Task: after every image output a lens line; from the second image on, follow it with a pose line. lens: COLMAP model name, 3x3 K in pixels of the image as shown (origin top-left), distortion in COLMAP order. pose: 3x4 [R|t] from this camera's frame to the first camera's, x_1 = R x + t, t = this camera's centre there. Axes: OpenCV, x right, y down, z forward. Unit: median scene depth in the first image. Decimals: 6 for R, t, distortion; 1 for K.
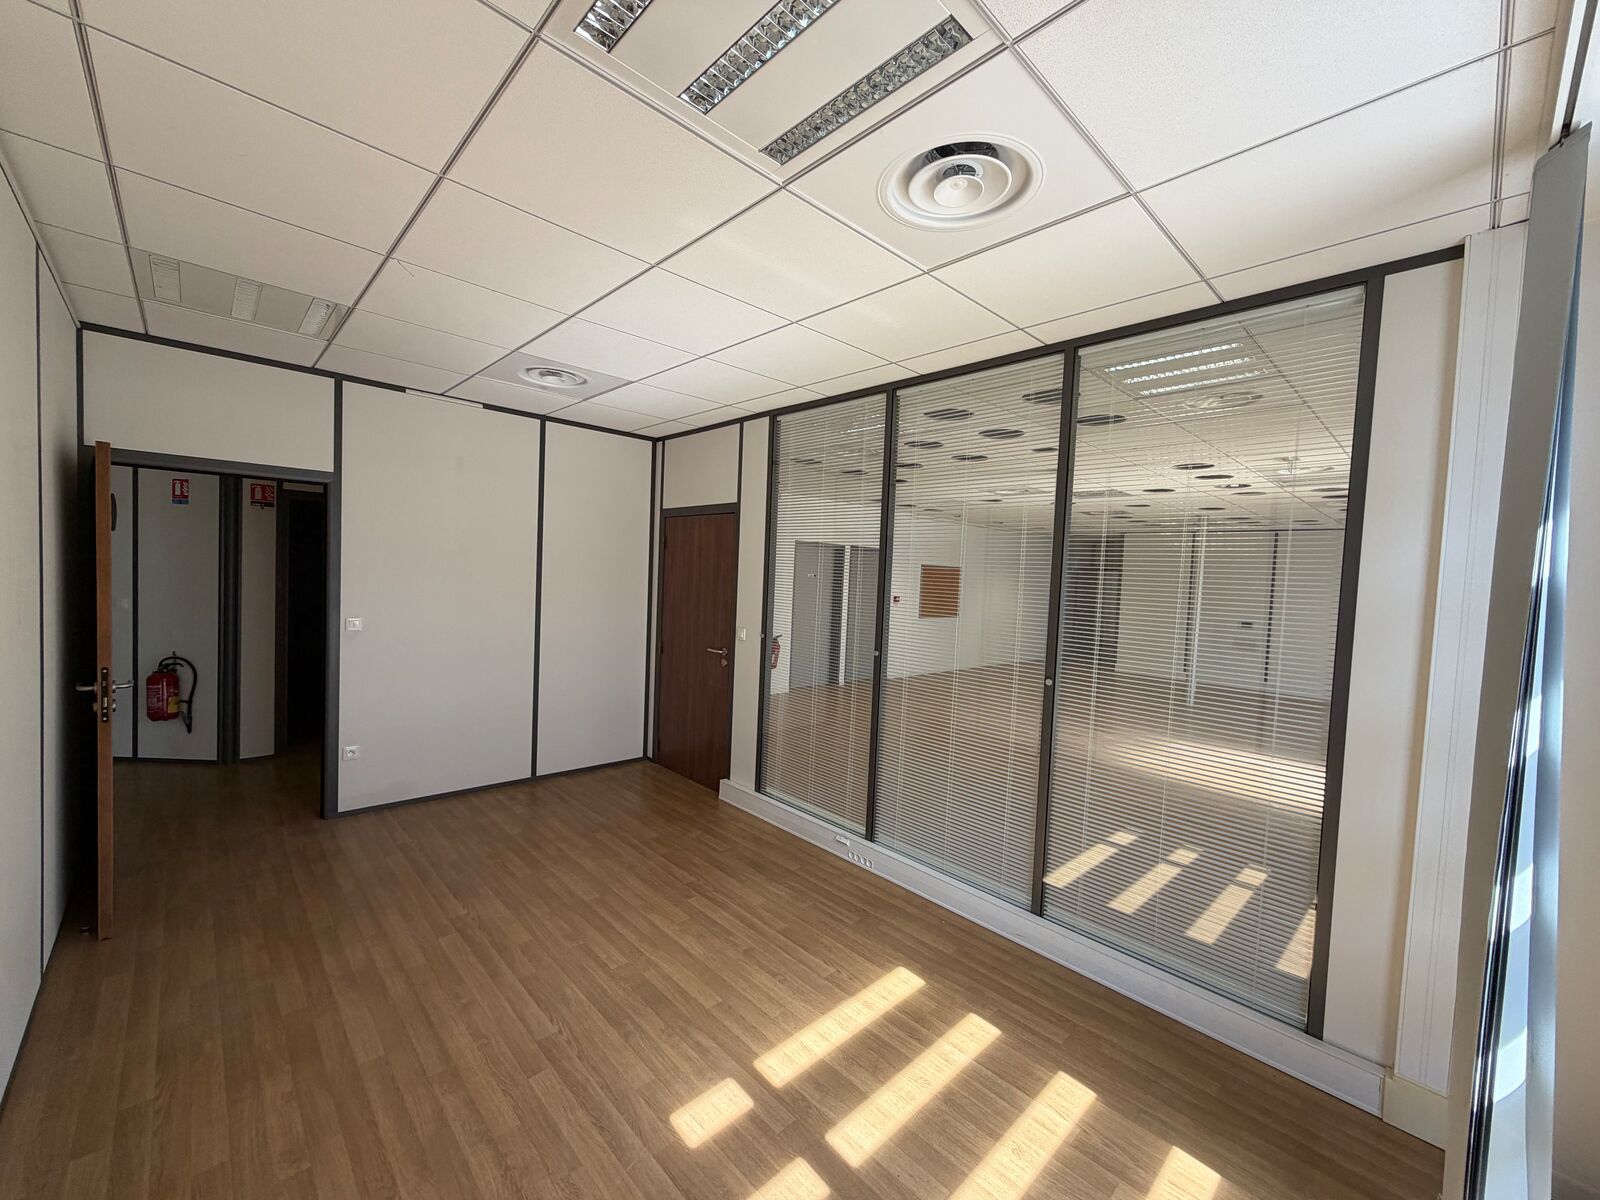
lens RADIAL K [[643.3, 0, 800.0], [0, 643.3, 600.0], [0, 0, 1]] dist [-0.000415, -0.000053]
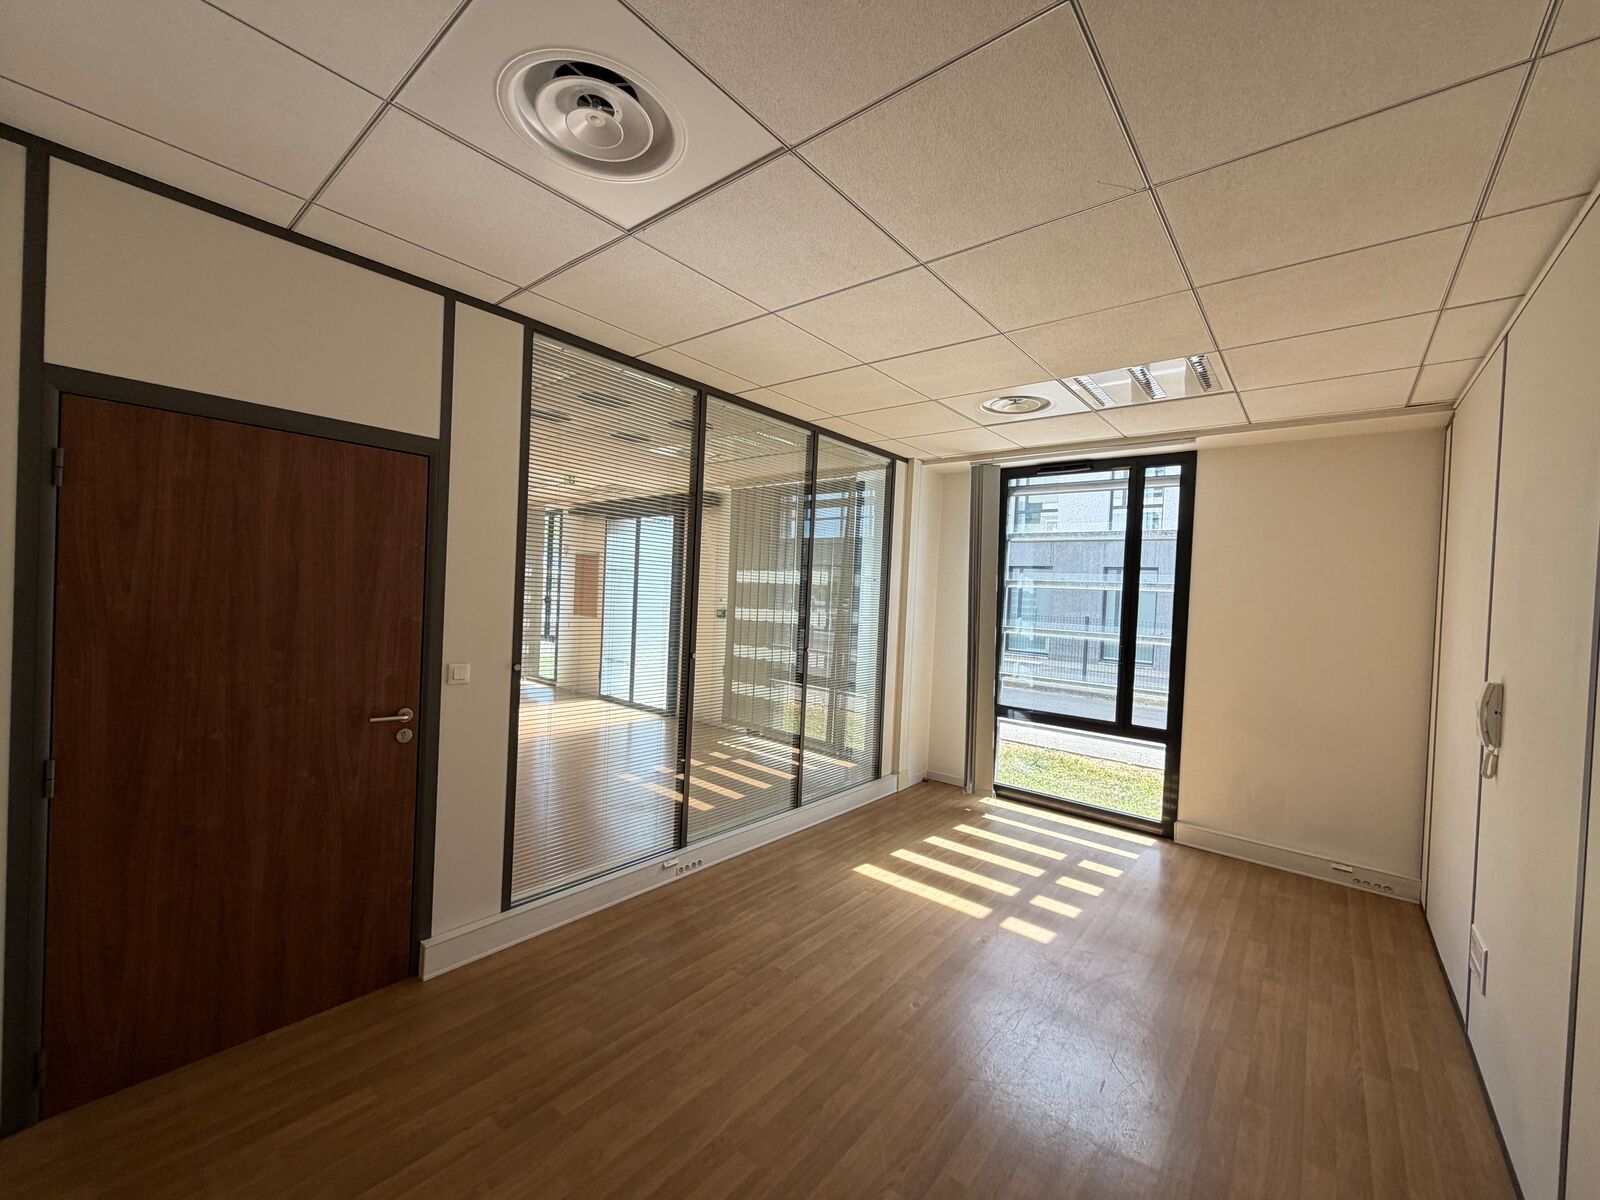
lens RADIAL K [[637.4, 0, 800.0], [0, 637.4, 600.0], [0, 0, 1]] dist [0.001037, 0.000095]
pose [[-0.103725, -0.055346, 0.993065, -0.951928], [0.015410, 0.998241, 0.057244, -0.054336], [-0.994487, 0.021241, -0.102689, 1.039973]]
